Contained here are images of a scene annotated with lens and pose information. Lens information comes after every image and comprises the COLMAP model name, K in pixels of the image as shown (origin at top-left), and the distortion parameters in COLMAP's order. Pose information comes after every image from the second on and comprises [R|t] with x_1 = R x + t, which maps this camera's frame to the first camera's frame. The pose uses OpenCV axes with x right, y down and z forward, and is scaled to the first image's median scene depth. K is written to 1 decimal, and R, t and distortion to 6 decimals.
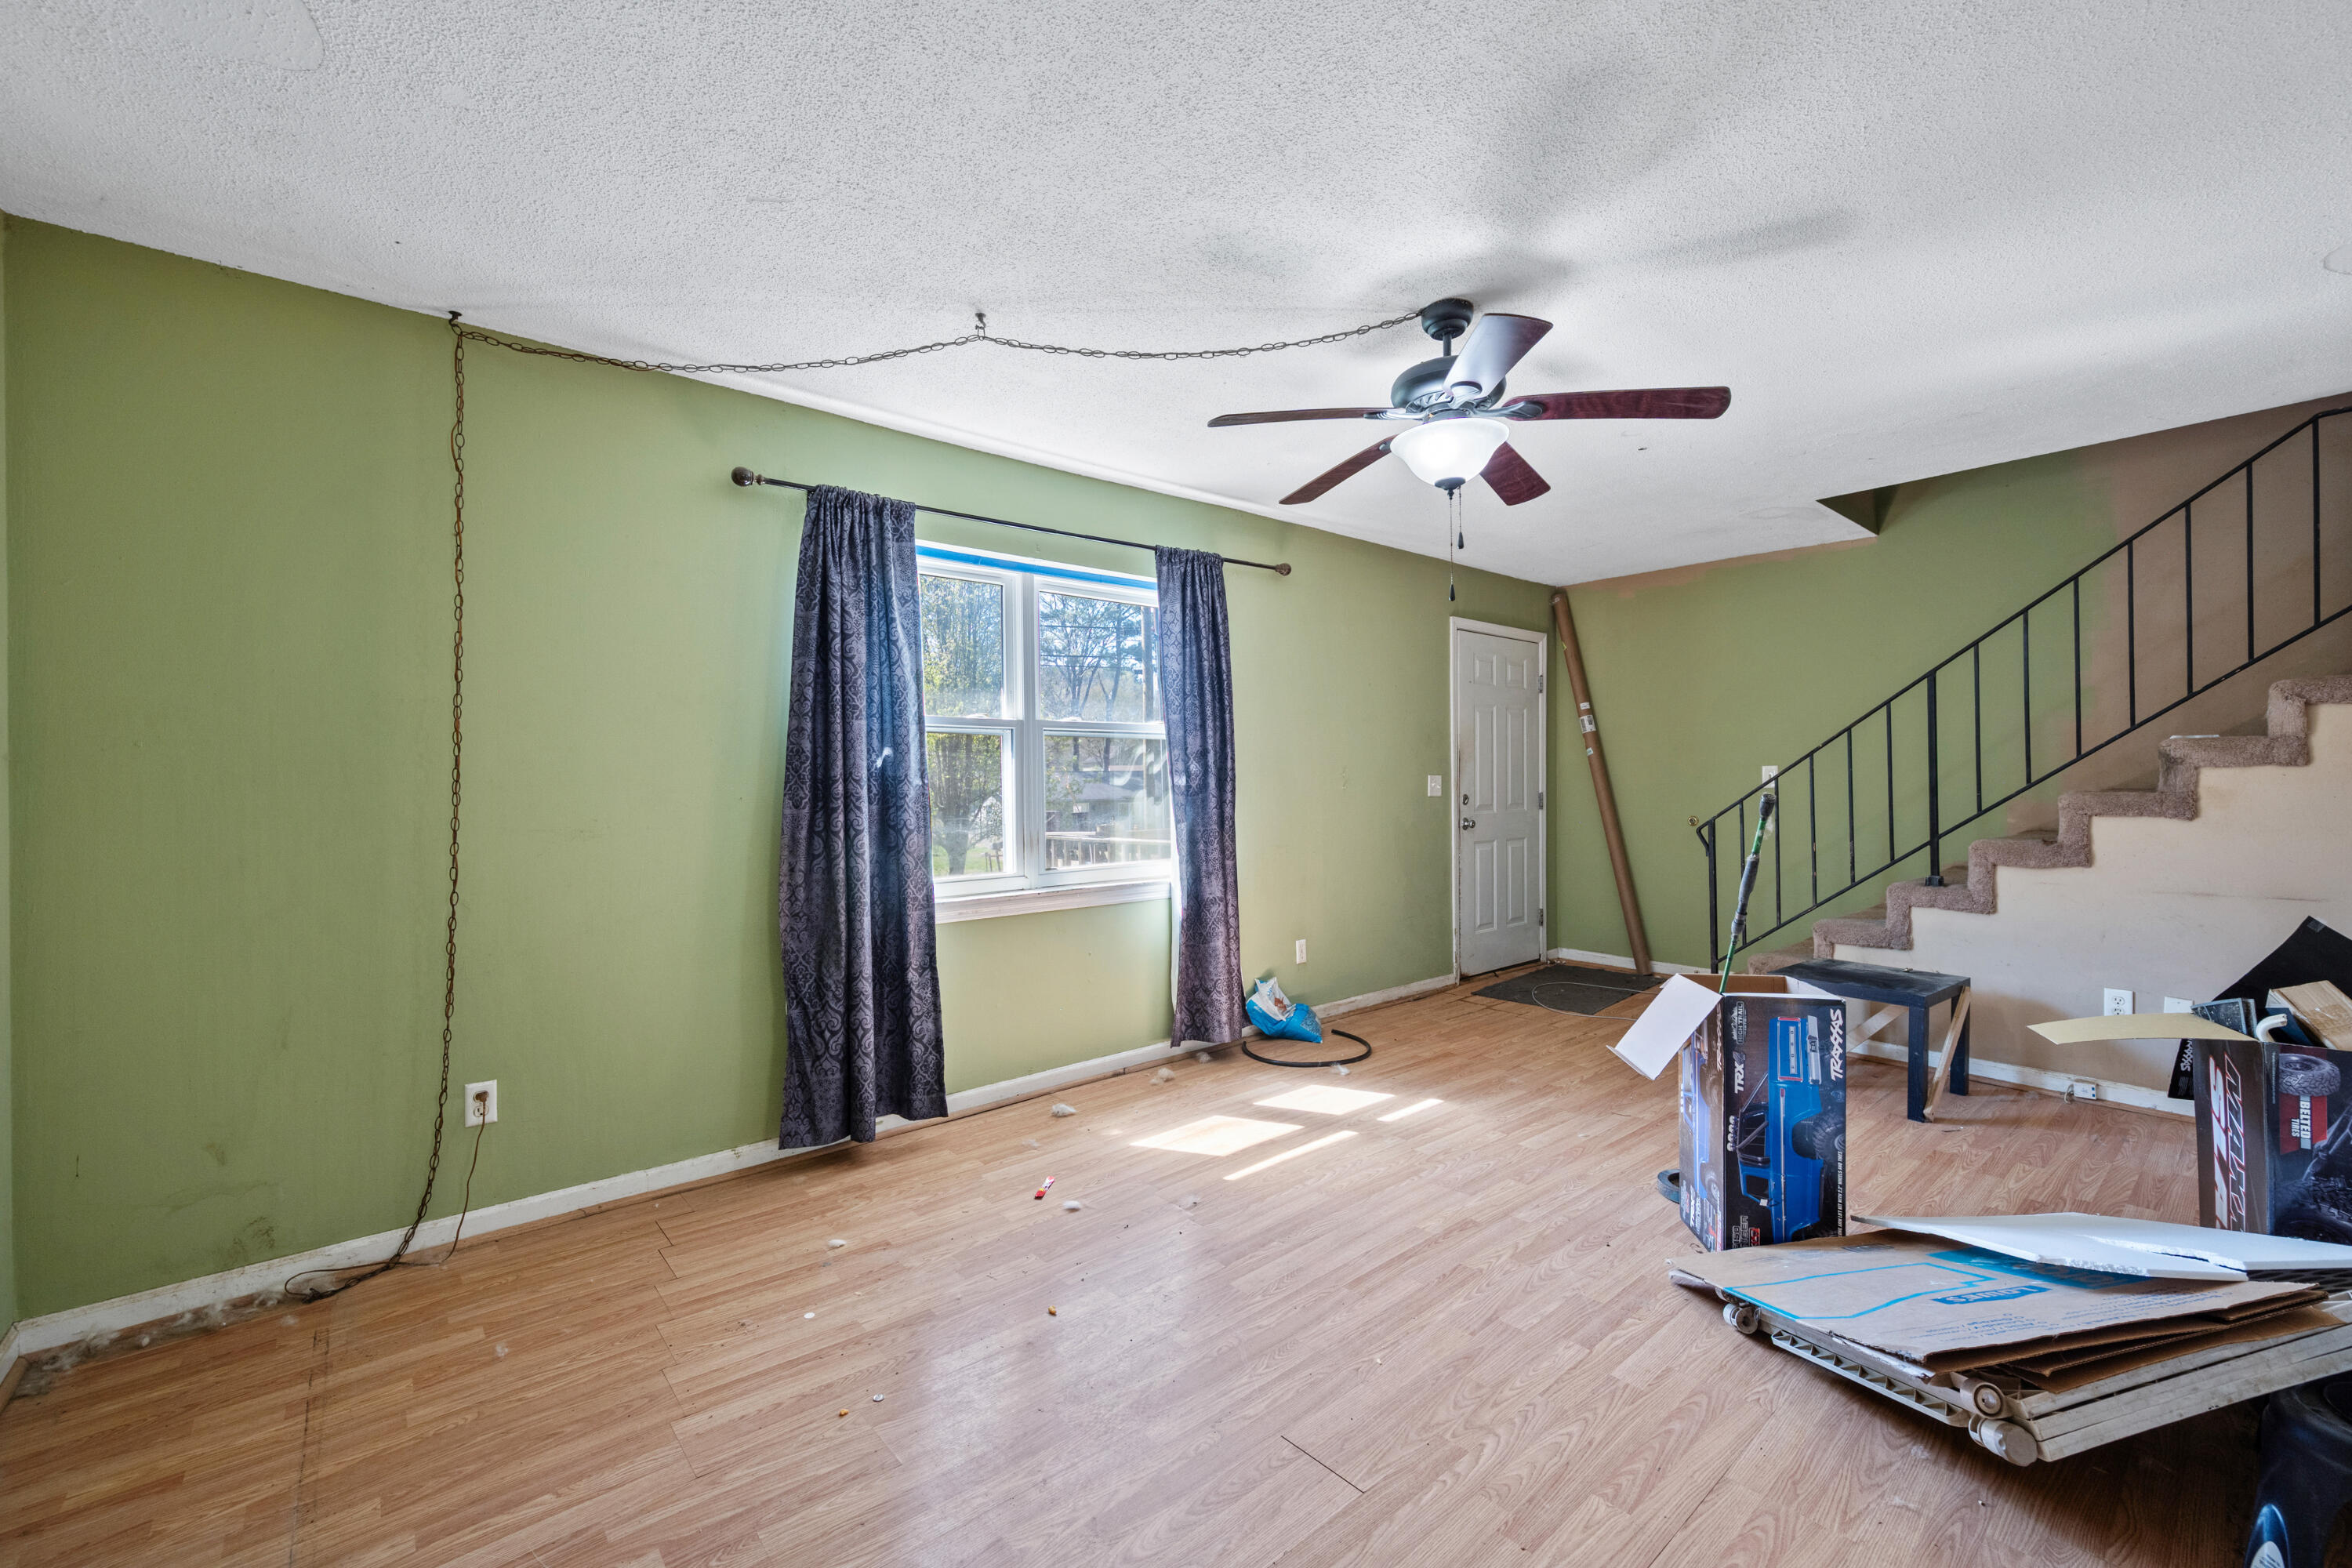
lens RADIAL K [[925.5, 0, 1172.9], [0, 925.5, 782.1], [0, 0, 1]] dist [0.001004, -0.000262]
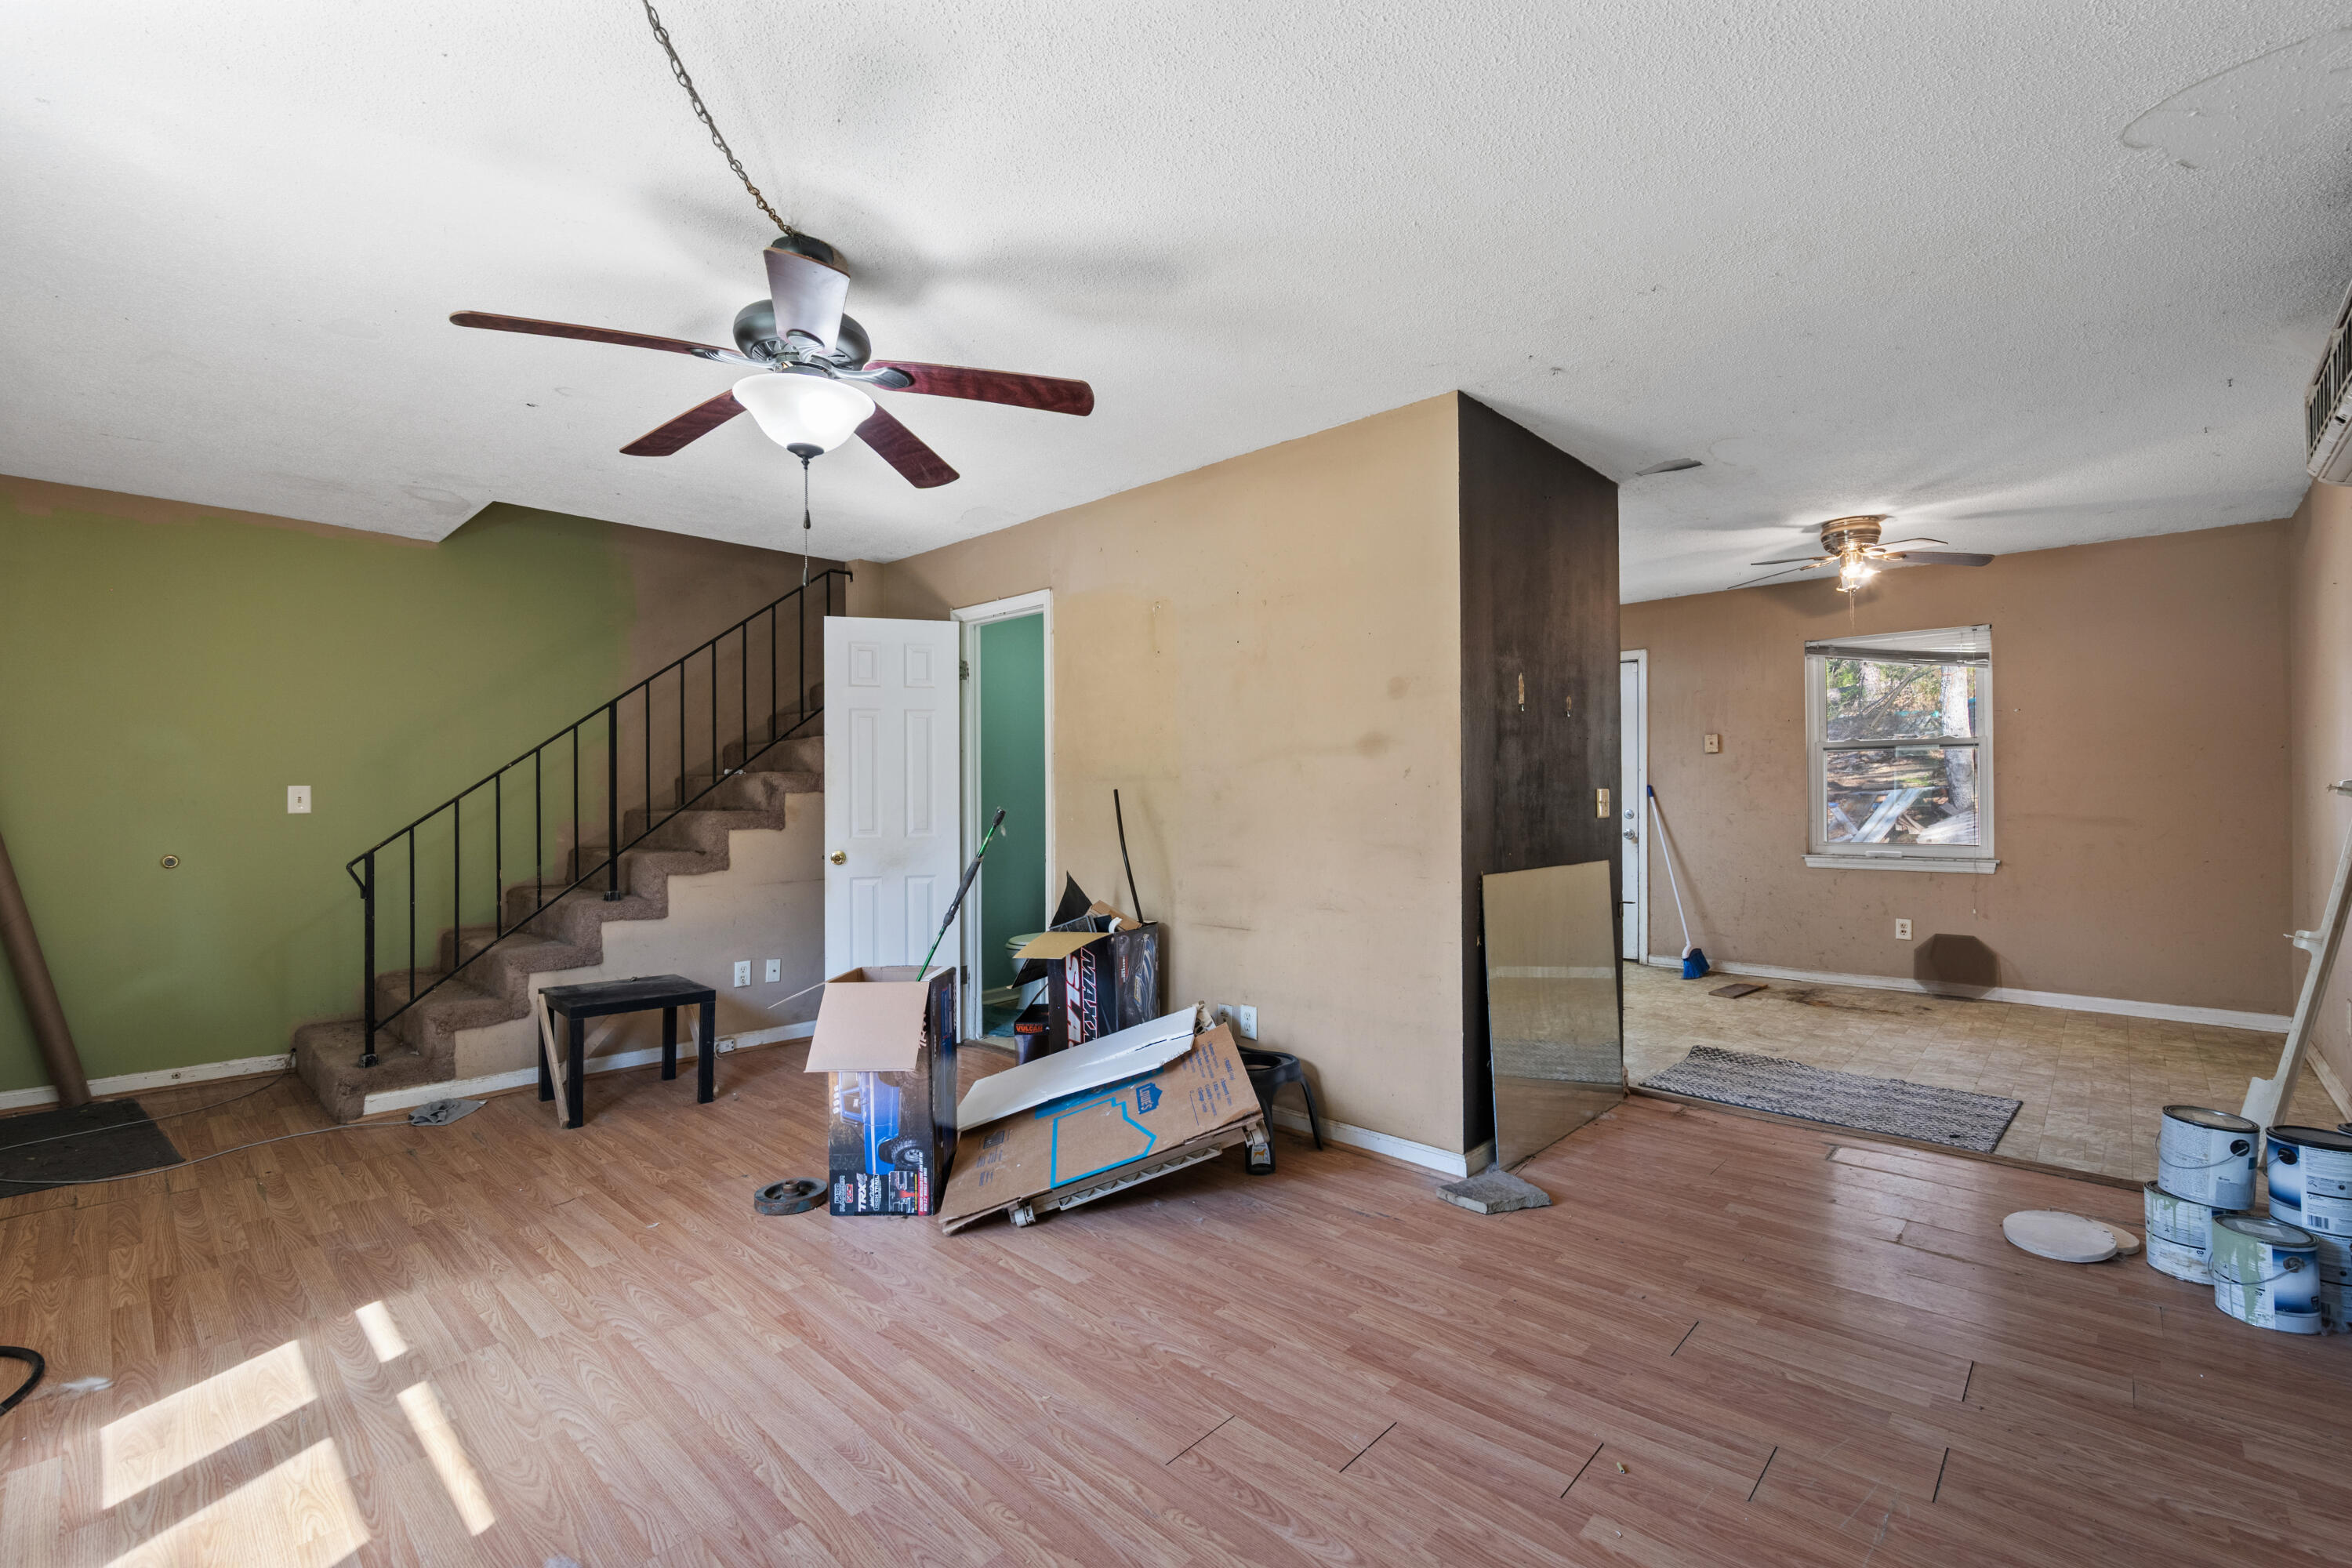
lens RADIAL K [[993.5, 0, 1182.3], [0, 993.5, 782.4], [0, 0, 1]] dist [-0.003264, 0.000874]
pose [[-0.090062, 0.023713, 0.995654, -0.487996], [0.007462, 0.999705, -0.023134, 0.008046], [-0.995908, 0.005346, -0.090212, 0.559132]]
